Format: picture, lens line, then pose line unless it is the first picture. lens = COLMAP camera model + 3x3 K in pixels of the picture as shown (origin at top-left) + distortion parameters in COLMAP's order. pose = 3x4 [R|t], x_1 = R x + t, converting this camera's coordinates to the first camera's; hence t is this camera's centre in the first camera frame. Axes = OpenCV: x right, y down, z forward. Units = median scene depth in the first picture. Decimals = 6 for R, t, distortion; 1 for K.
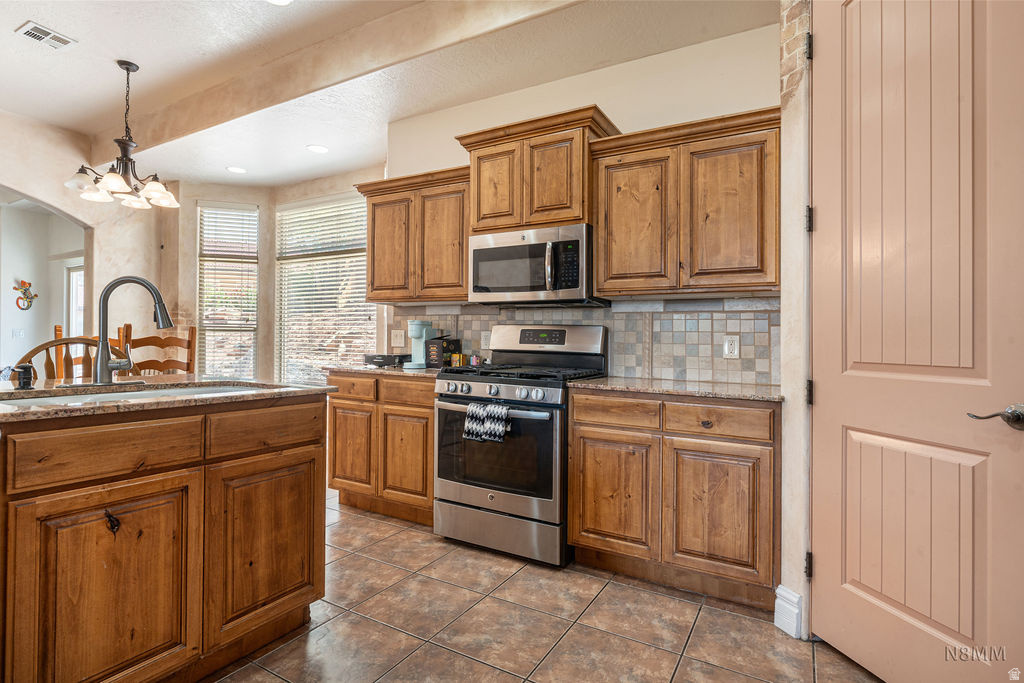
lens RADIAL K [[519.0, 0, 512.0], [0, 519.0, 341.5], [0, 0, 1]] dist [-0.000490, 0.000008]
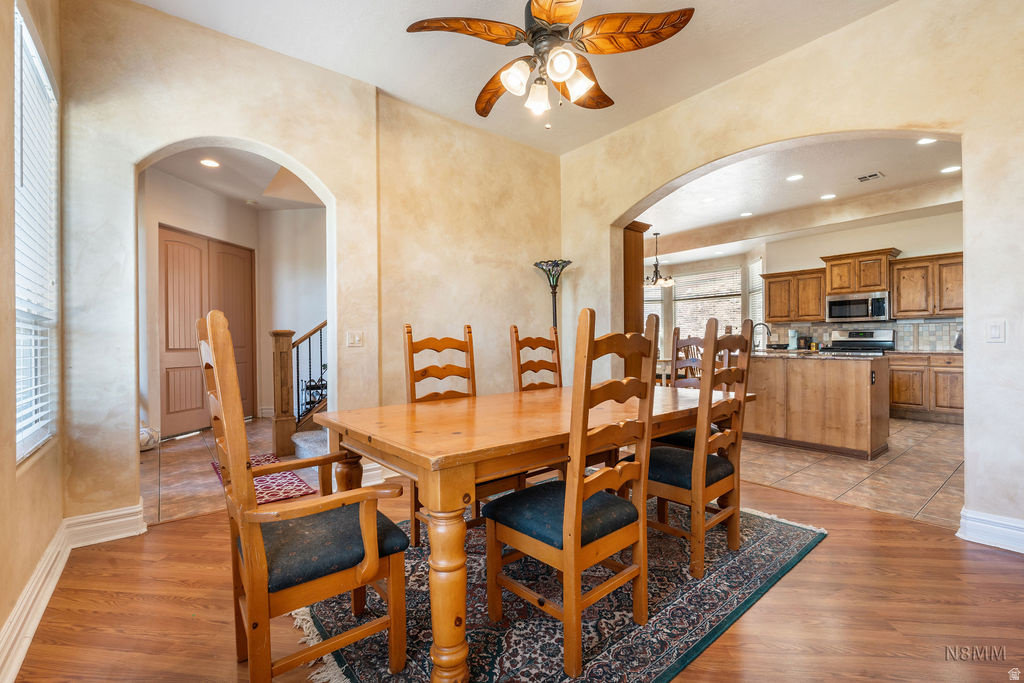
lens RADIAL K [[459.0, 0, 516.2], [0, 459.0, 351.0], [0, 0, 1]] dist [-0.000361, -0.000014]
pose [[0.928836, -0.018722, -0.370018, -0.698105], [0.024908, 0.999618, 0.011945, 0.000845], [0.369653, -0.020311, 0.928948, -1.726836]]
